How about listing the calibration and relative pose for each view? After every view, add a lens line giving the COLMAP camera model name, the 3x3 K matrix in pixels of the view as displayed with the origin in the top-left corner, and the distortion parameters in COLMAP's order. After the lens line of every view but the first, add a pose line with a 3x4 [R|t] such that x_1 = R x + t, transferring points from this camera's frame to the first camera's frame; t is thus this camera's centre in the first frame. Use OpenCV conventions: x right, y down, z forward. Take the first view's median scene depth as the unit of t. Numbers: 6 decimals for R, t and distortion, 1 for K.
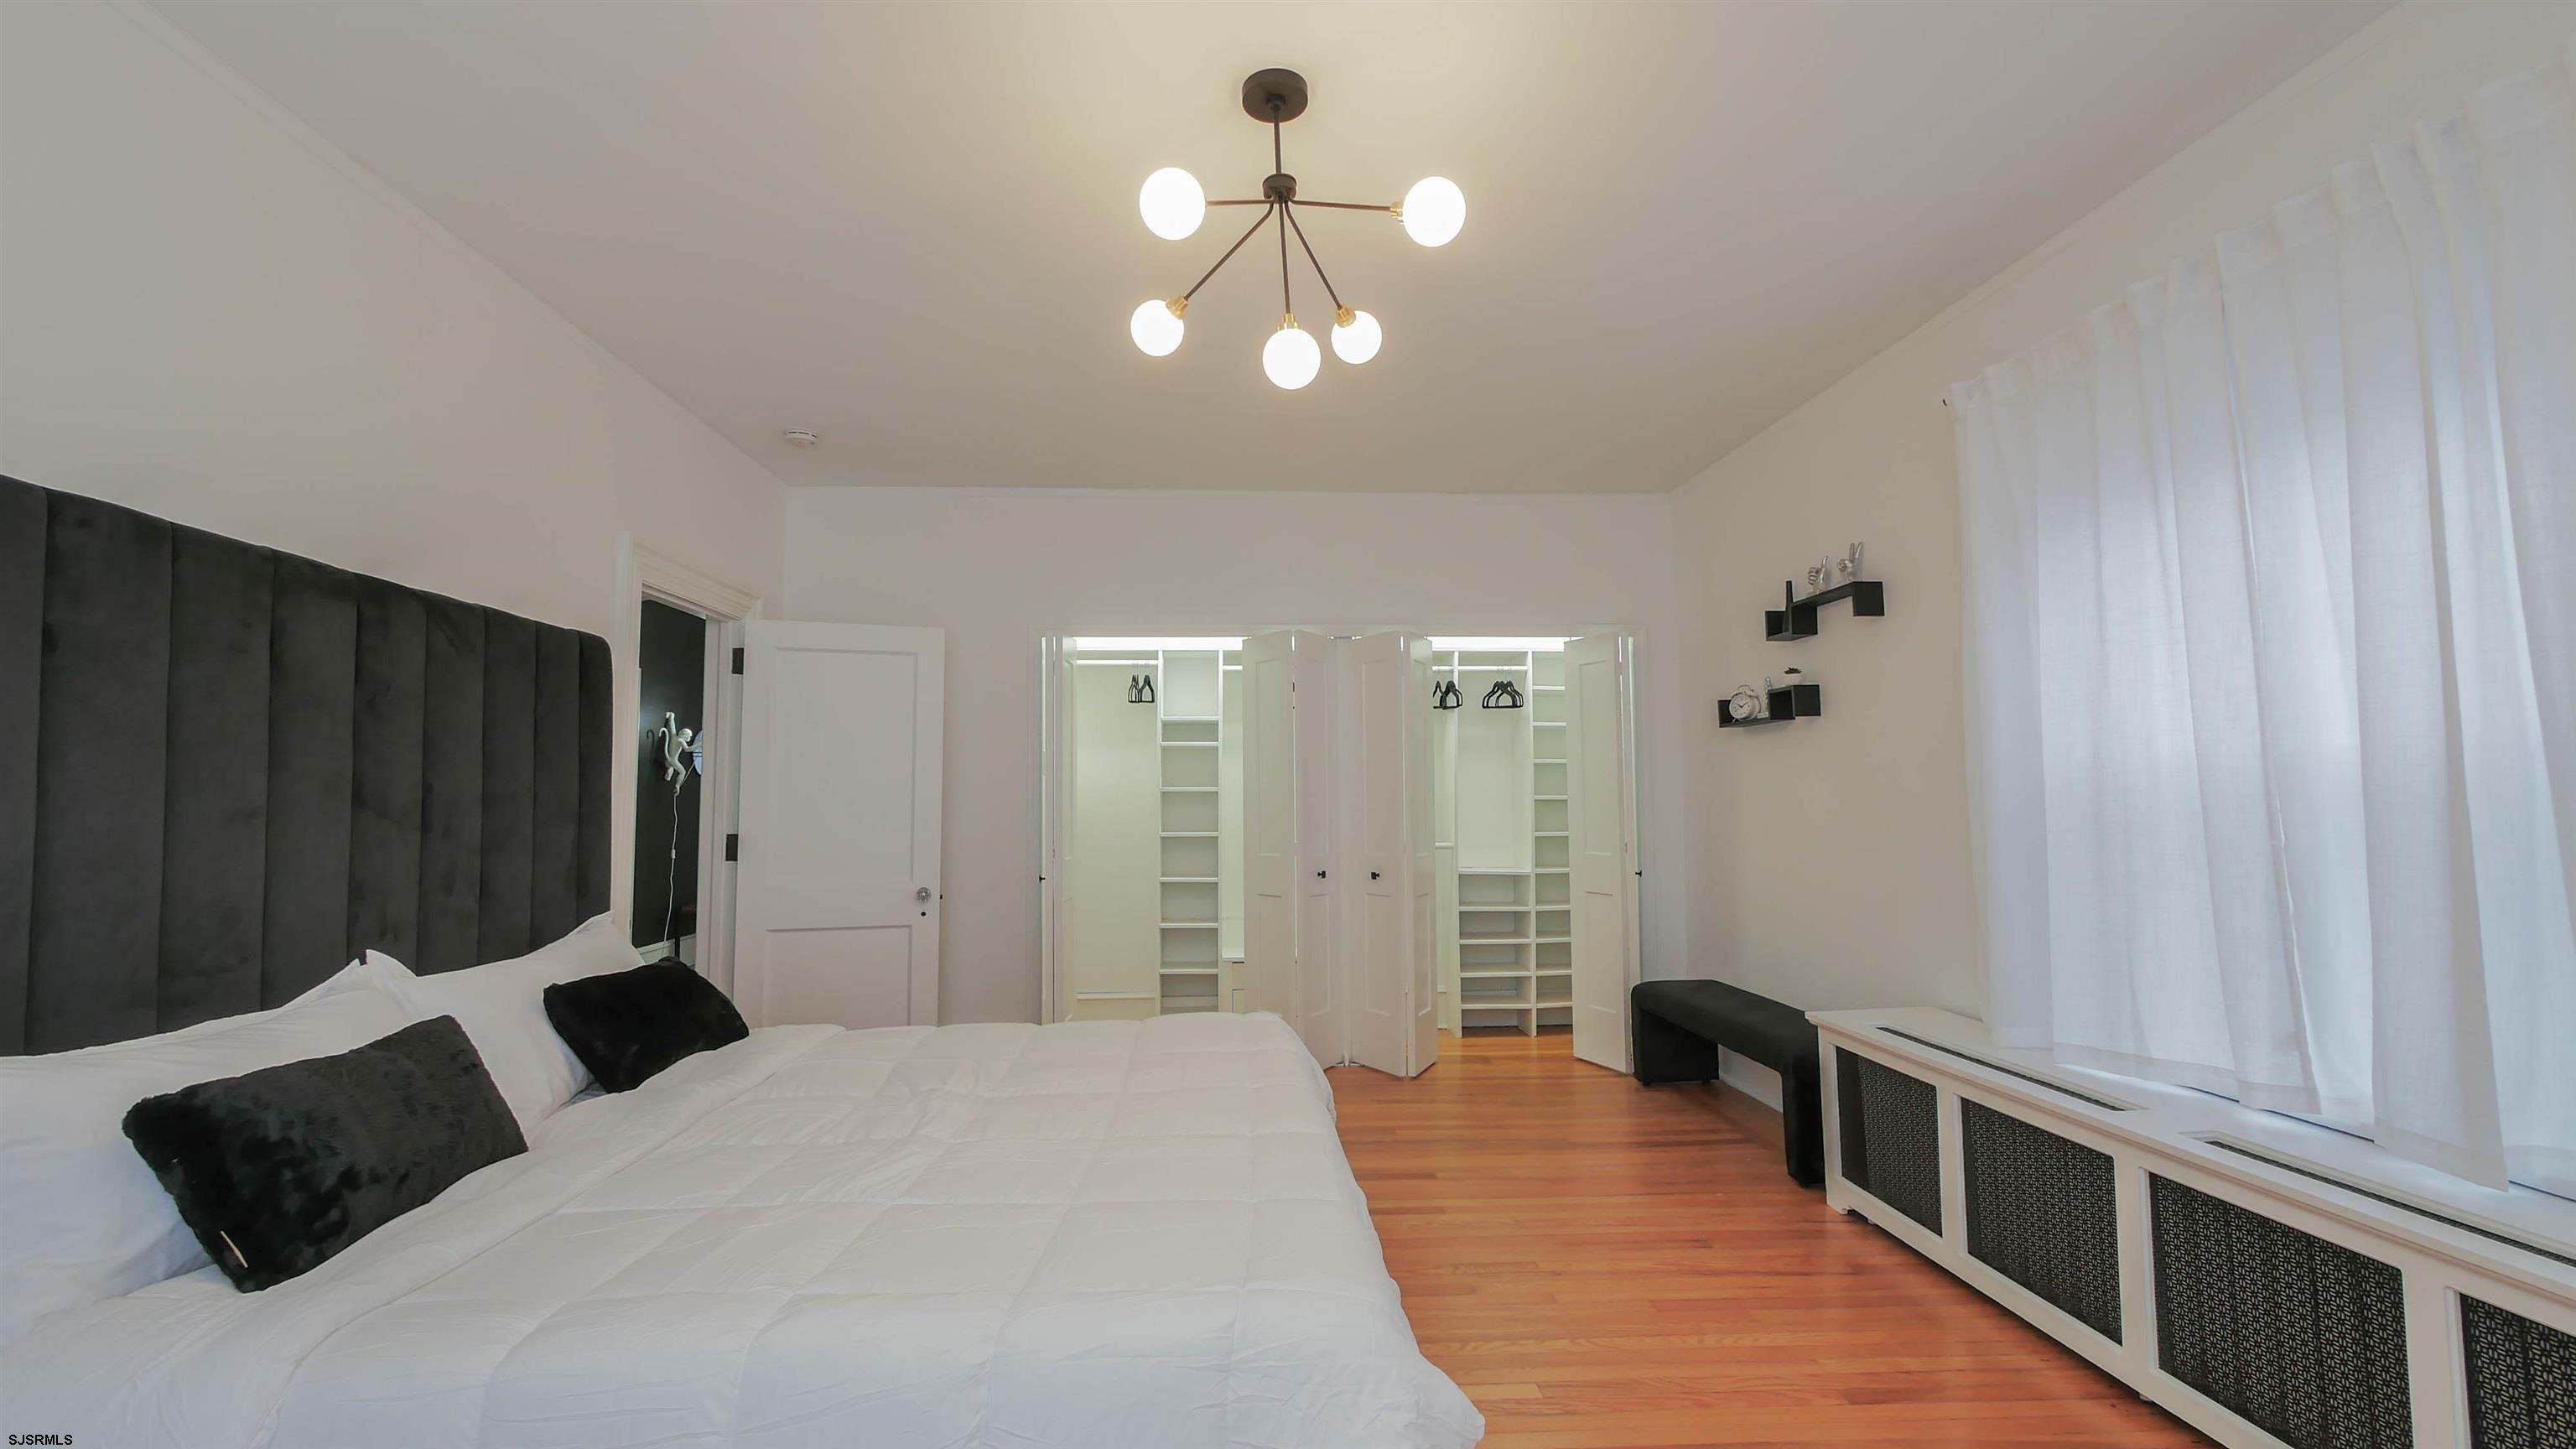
lens RADIAL K [[1062.0, 0, 1276.5], [0, 1062.0, 732.9], [0, 0, 1]] dist [-0.010161, 0.001006]
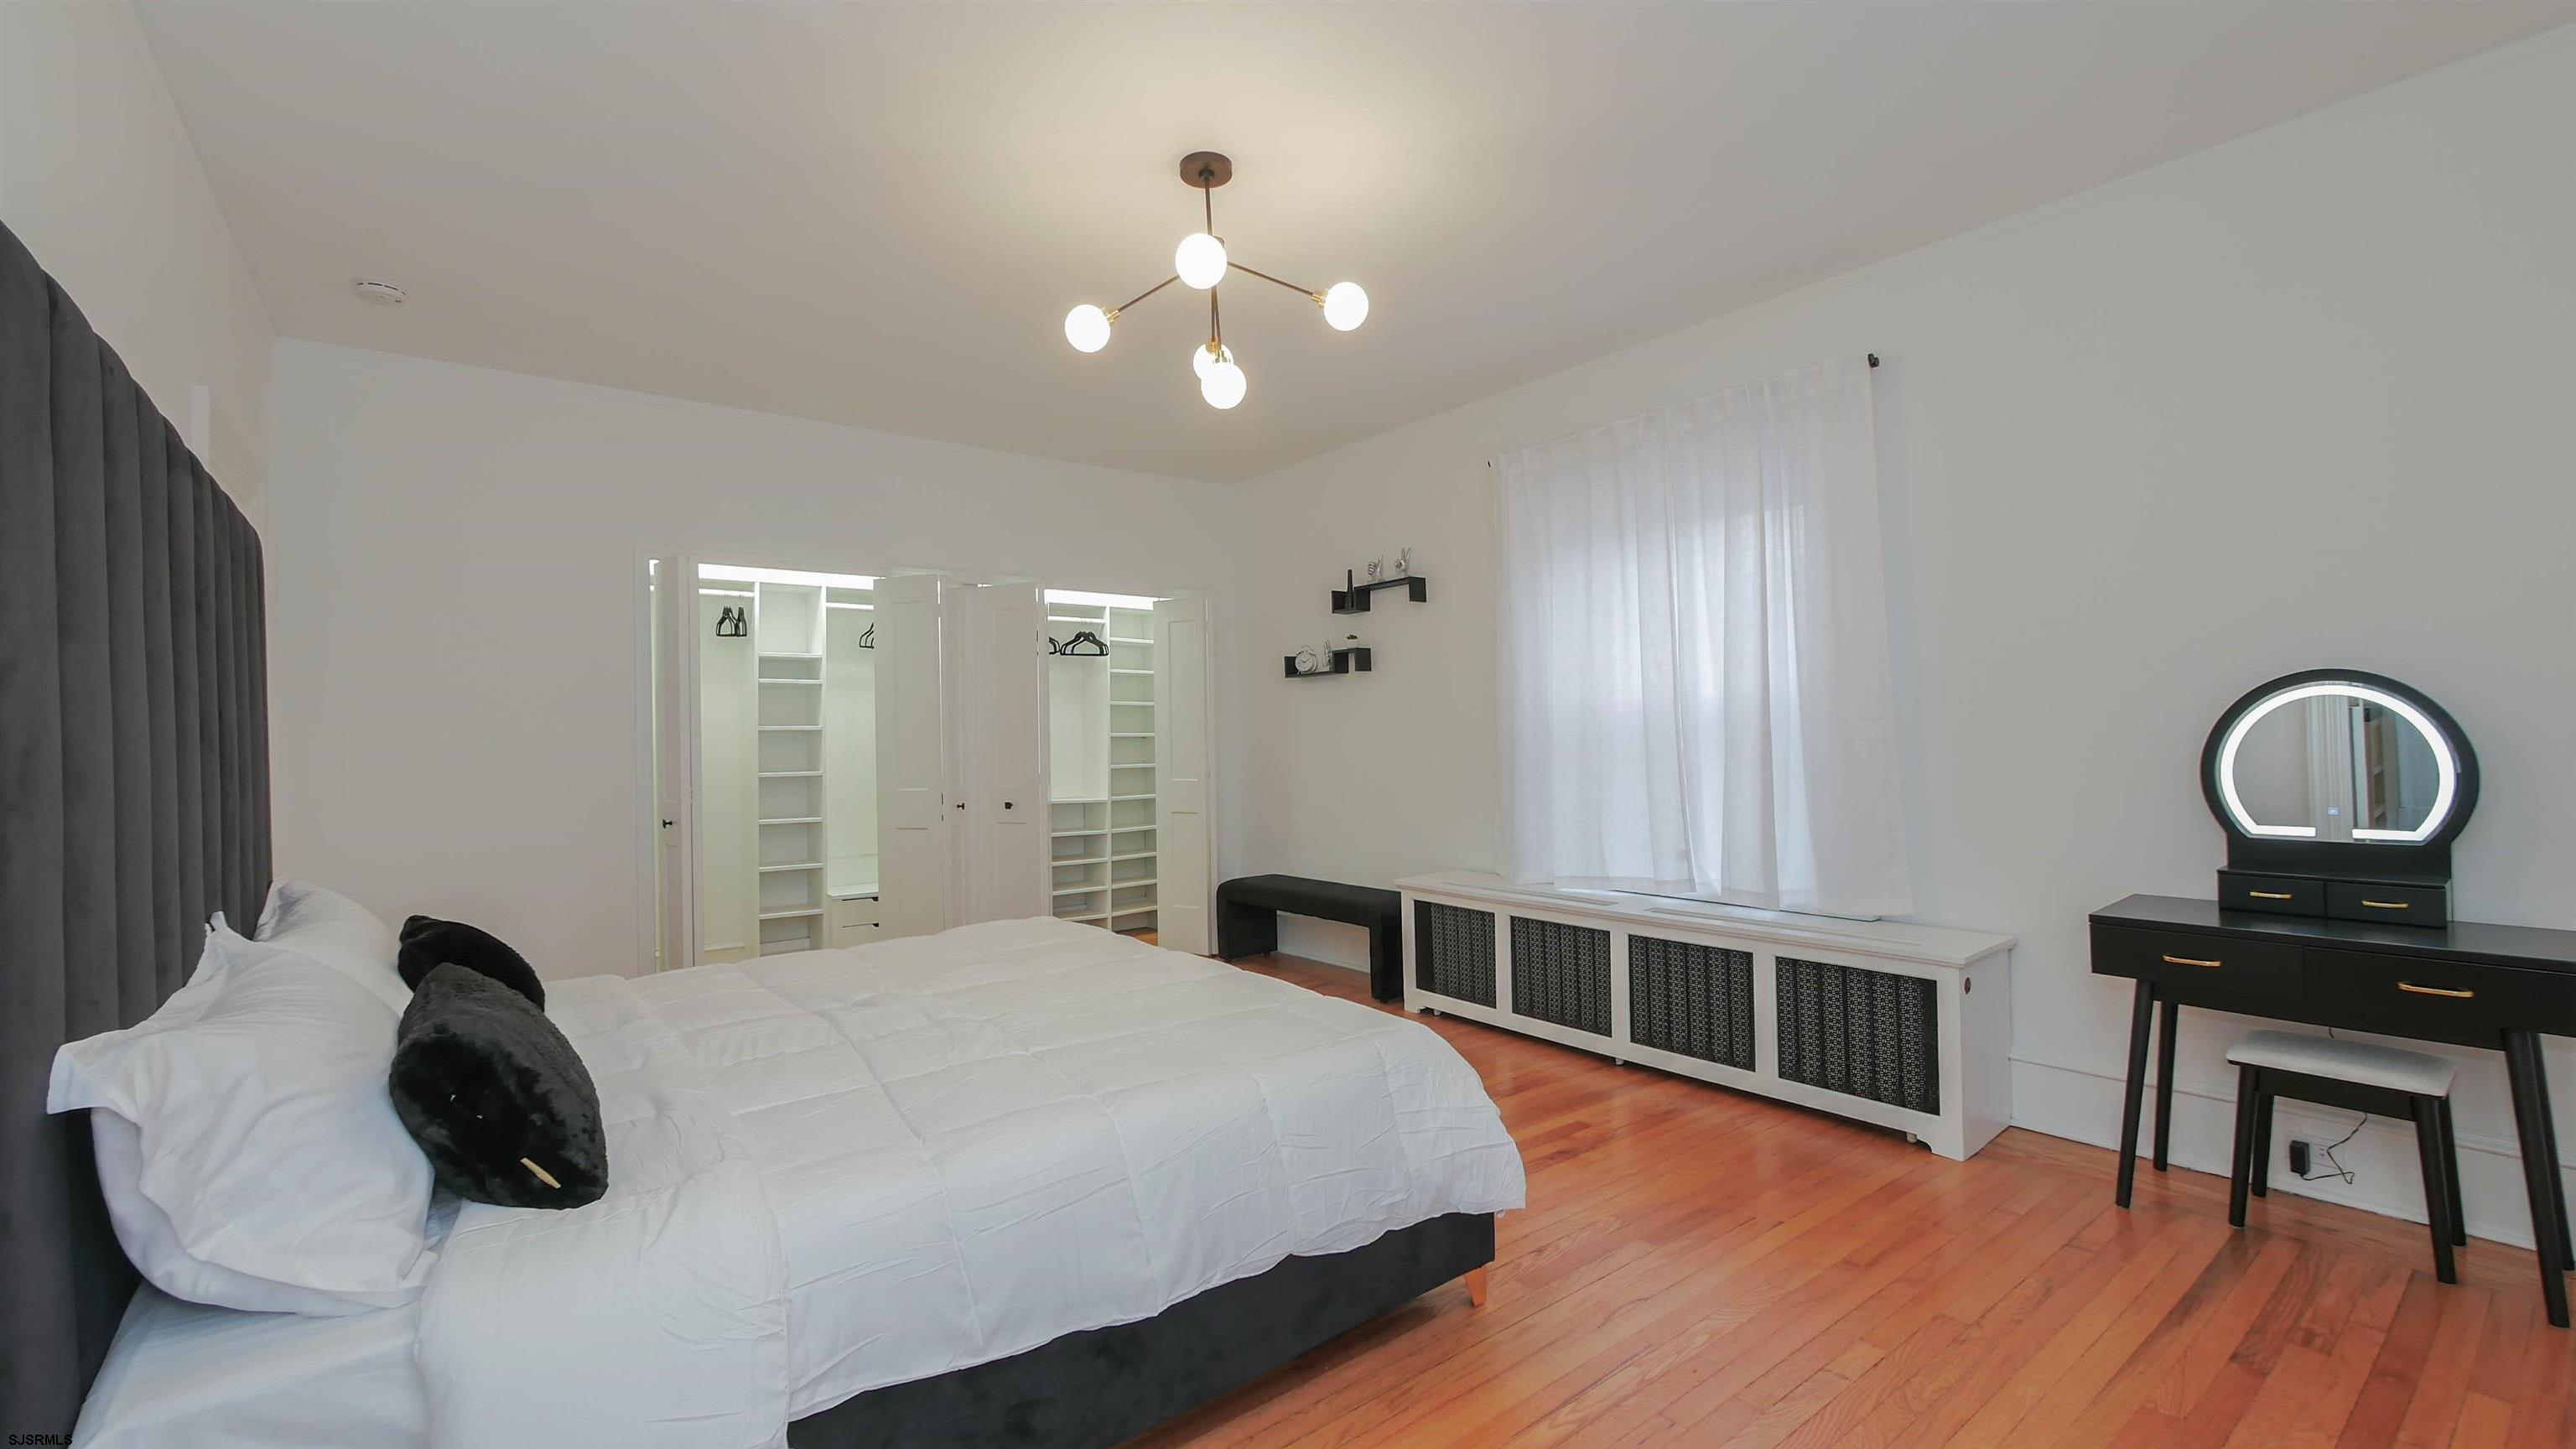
lens RADIAL K [[1062.0, 0, 1269.9], [0, 1062.0, 721.6], [0, 0, 1]] dist [-0.010161, 0.001006]
pose [[0.827550, 0.002192, 0.561387, -0.307753], [-0.024103, 0.999209, 0.031629, 0.007302], [-0.560874, -0.039705, 0.826948, -0.055711]]
